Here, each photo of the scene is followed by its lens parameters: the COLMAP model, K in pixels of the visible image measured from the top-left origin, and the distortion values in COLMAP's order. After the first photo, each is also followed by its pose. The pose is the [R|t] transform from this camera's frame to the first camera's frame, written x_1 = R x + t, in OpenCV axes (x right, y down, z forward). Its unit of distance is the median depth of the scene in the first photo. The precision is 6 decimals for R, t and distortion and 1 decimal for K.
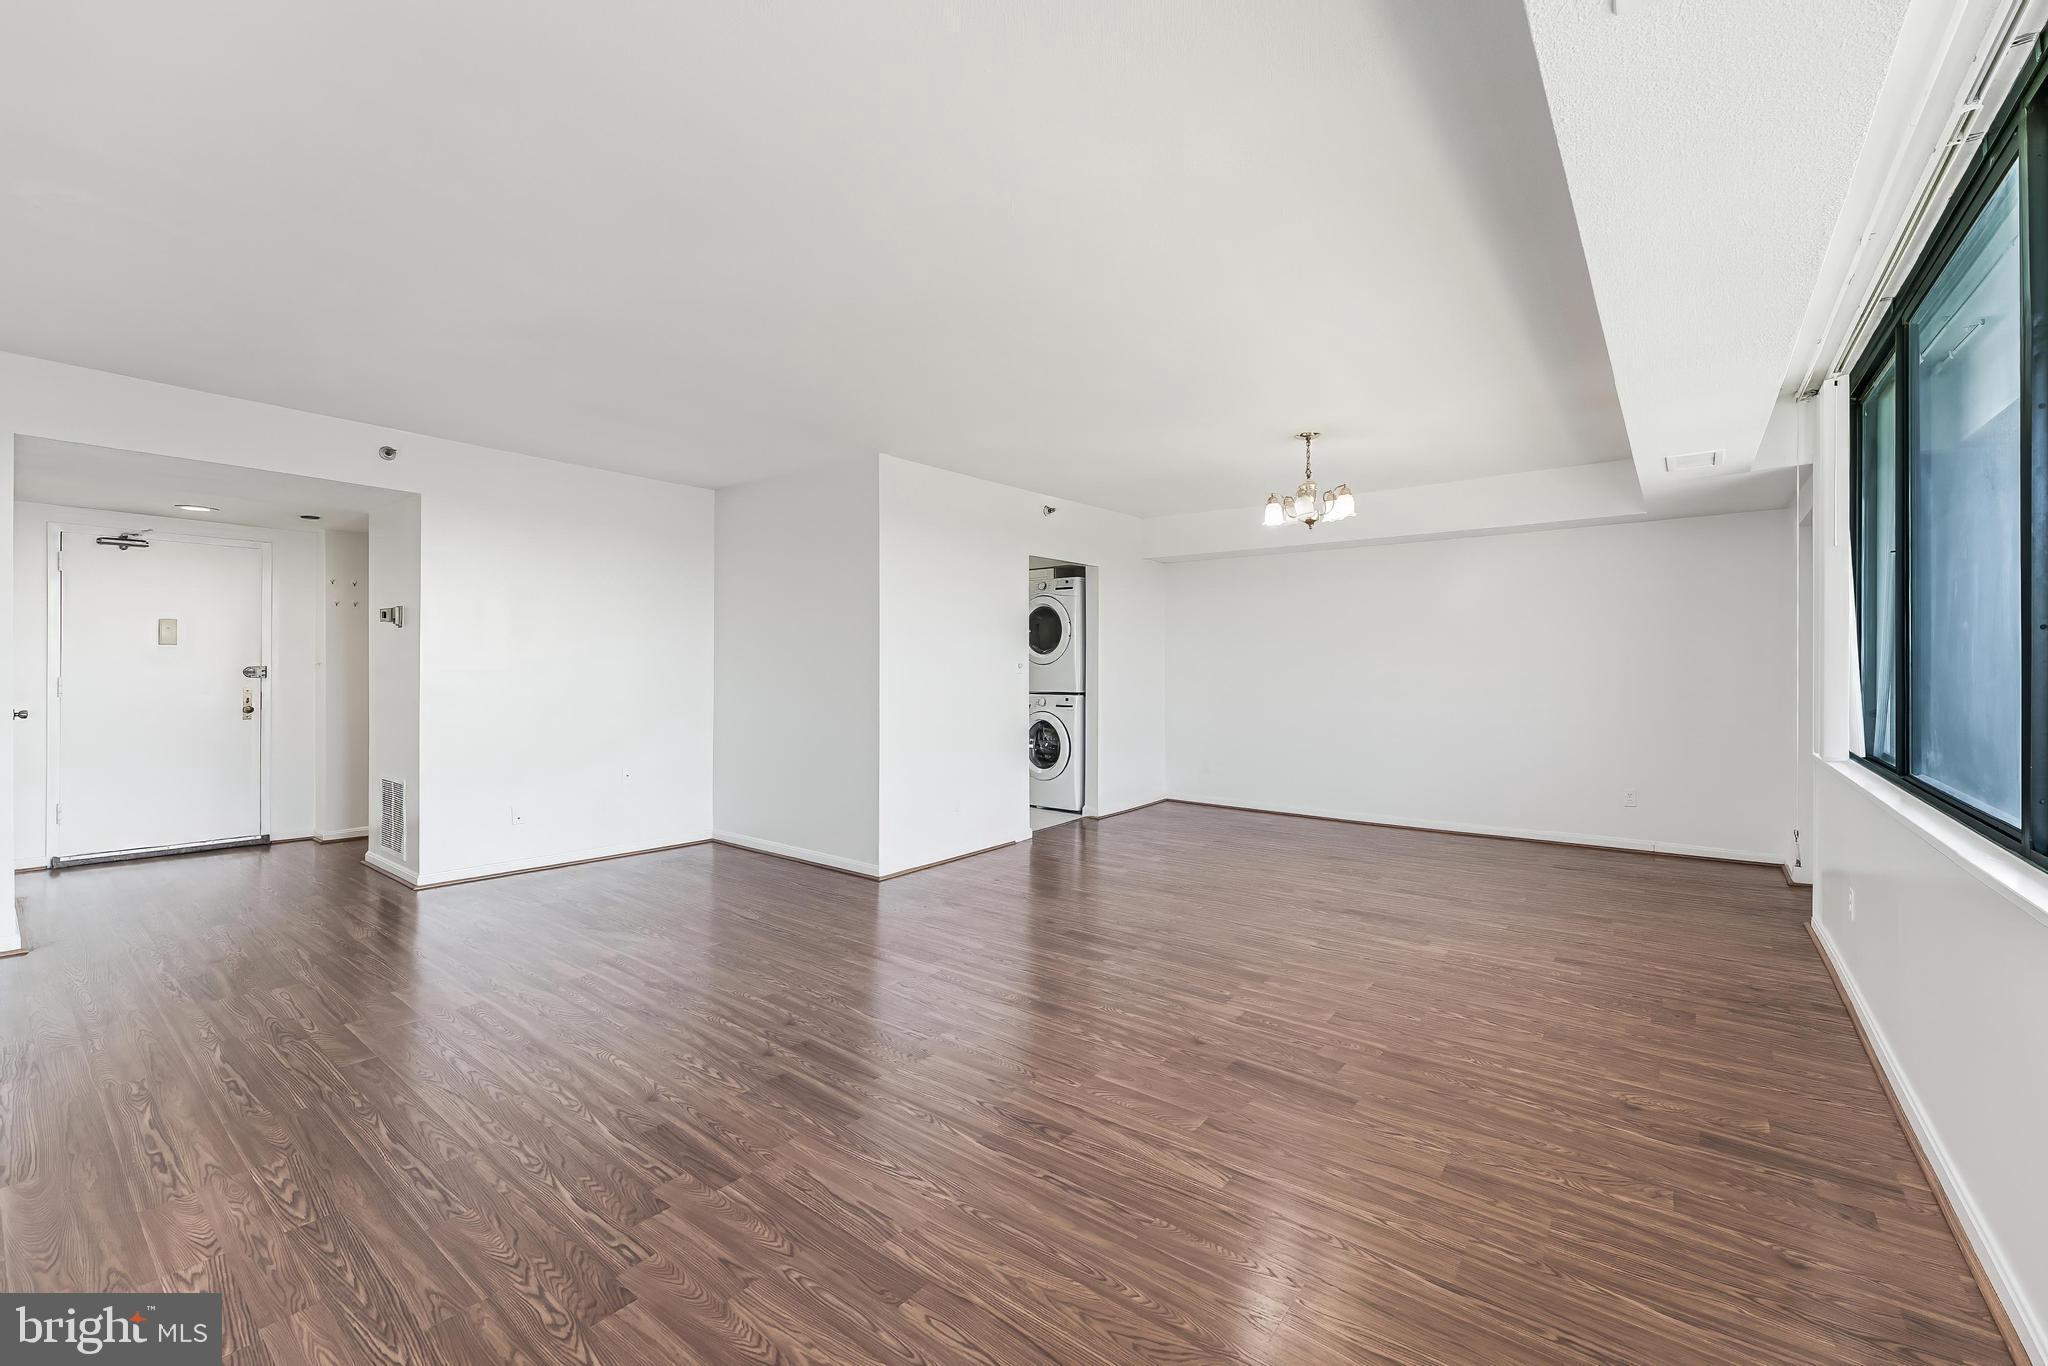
lens RADIAL K [[835.7, 0, 1036.0], [0, 835.7, 667.4], [0, 0, 1]] dist [0.005670, -0.001671]
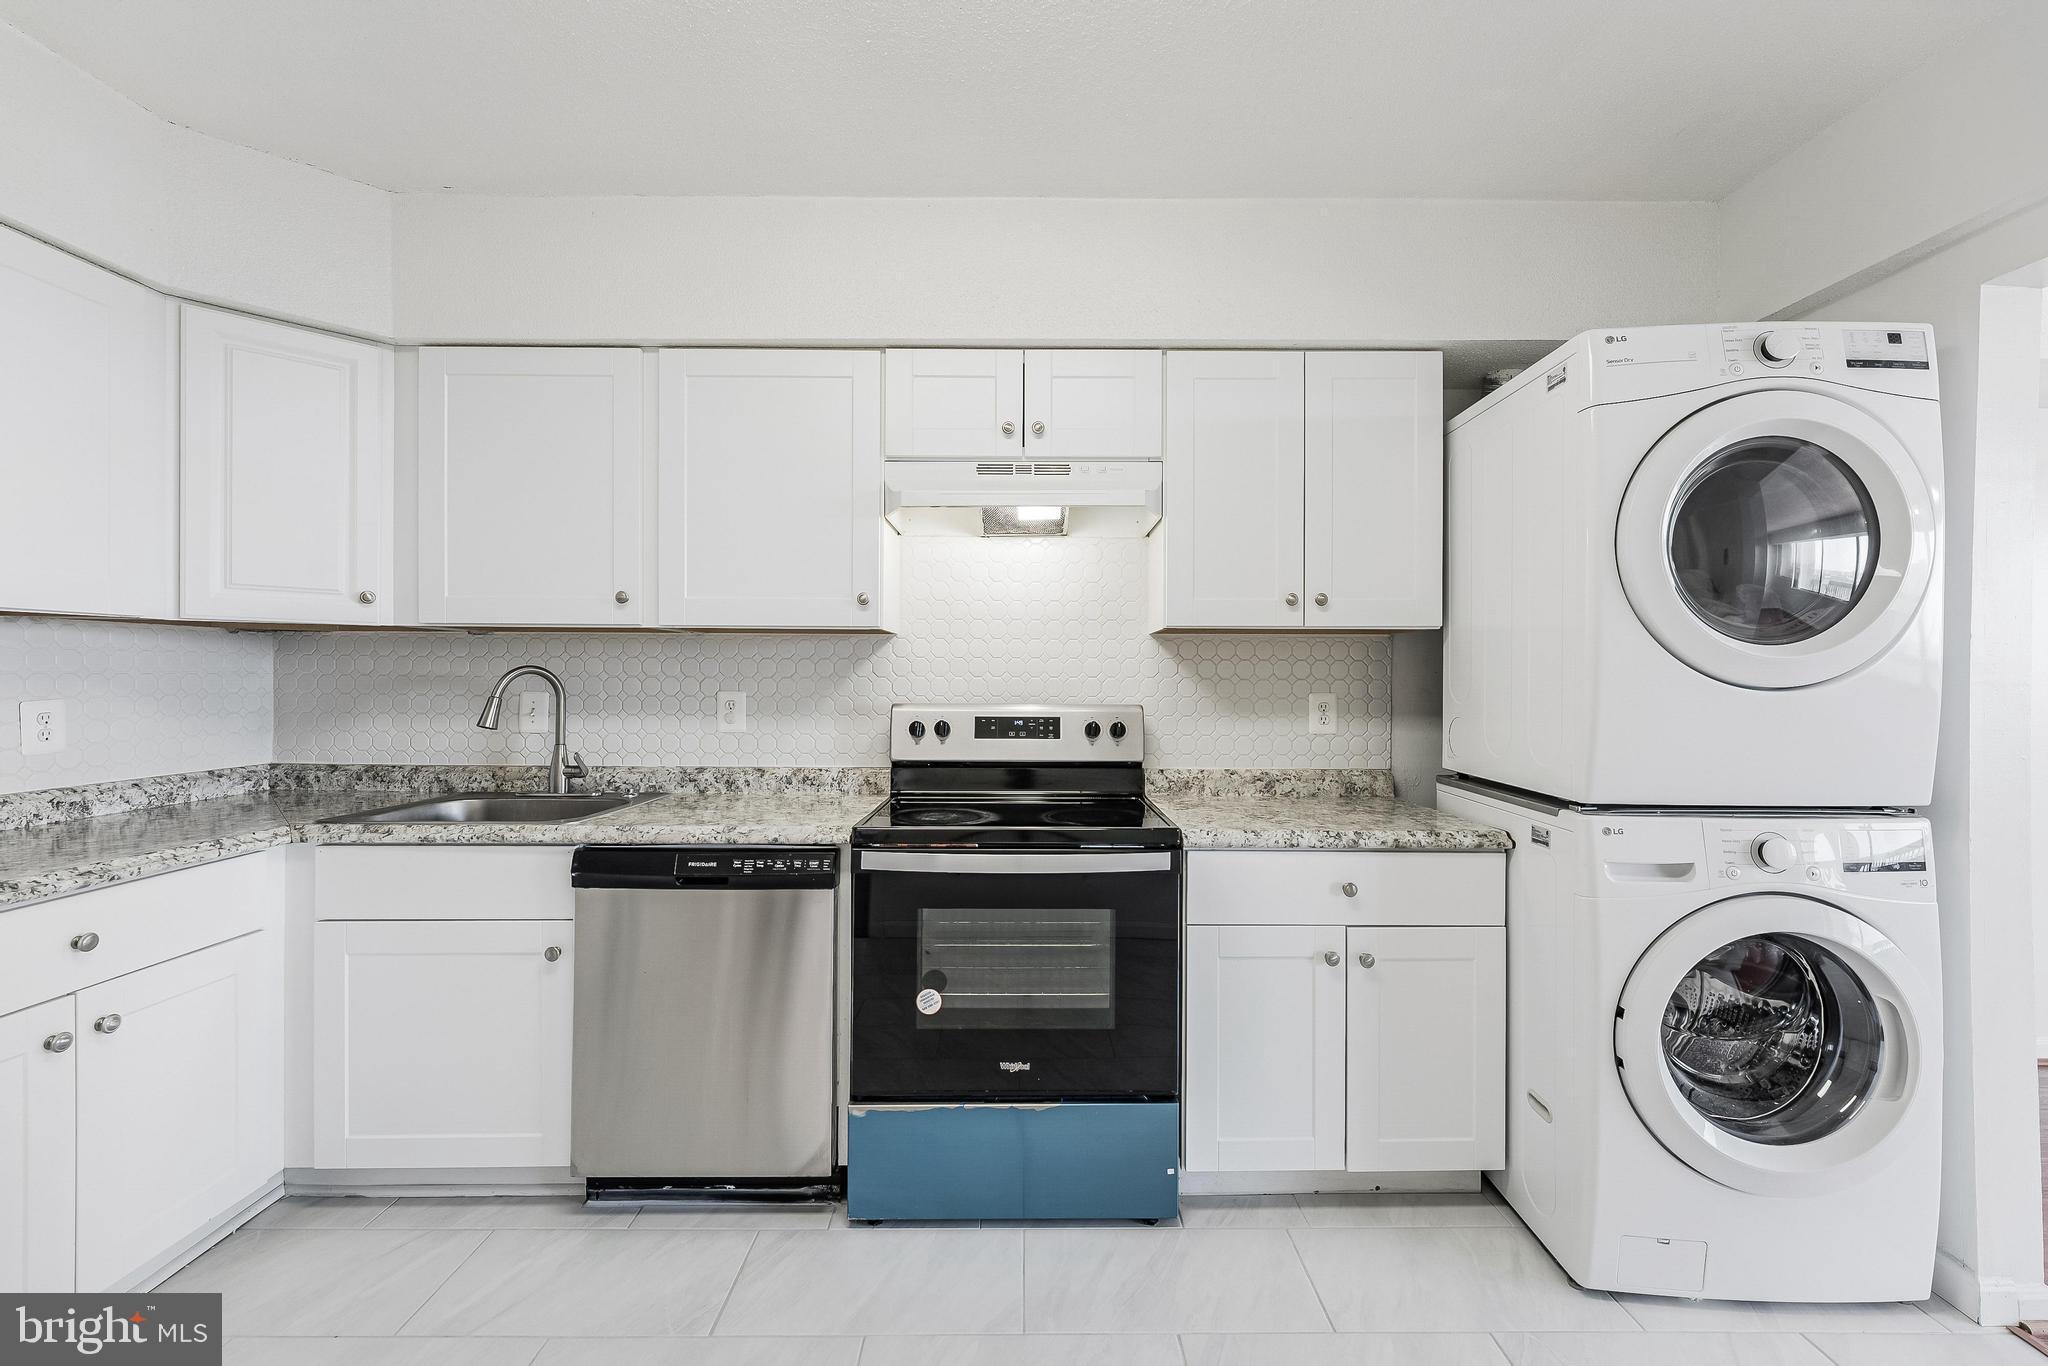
lens RADIAL K [[835.7, 0, 1026.5], [0, 835.7, 678.2], [0, 0, 1]] dist [0.005670, -0.001671]
pose [[0.782673, 0.003830, 0.622422, -0.613336], [-0.003584, 0.999992, -0.001647, -0.011043], [-0.622423, -0.000941, 0.782680, 1.957222]]
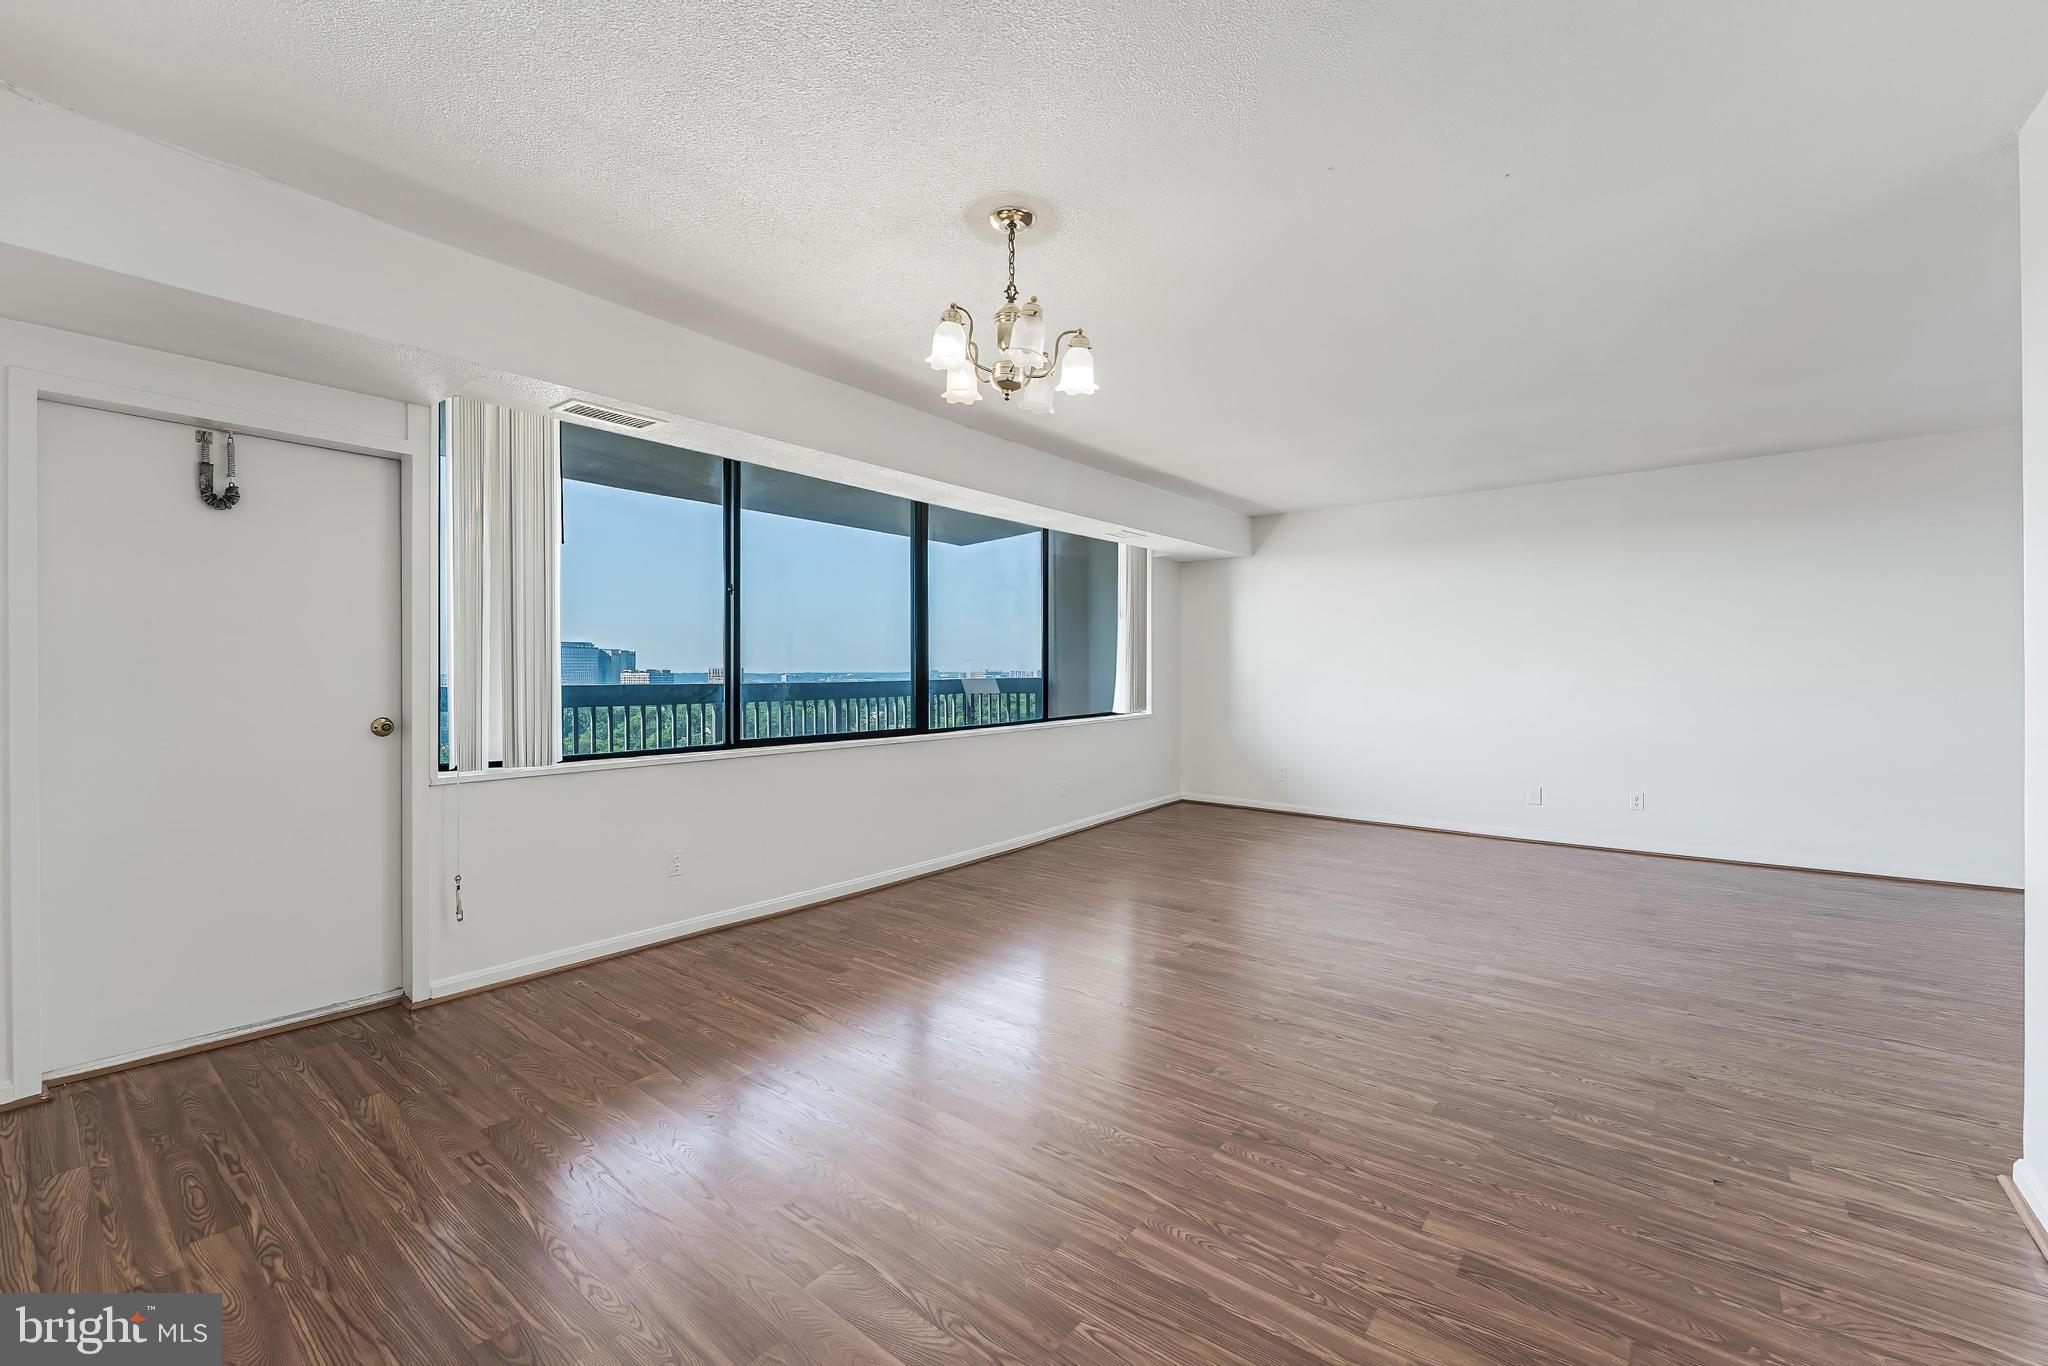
lens RADIAL K [[835.7, 0, 1030.4], [0, 835.7, 678.4], [0, 0, 1]] dist [0.005670, -0.001671]
pose [[-0.999979, 0.002157, 0.006113, 0.414288], [0.002220, 0.999945, 0.010212, 0.002784], [-0.006090, 0.010226, -0.999929, 2.021348]]
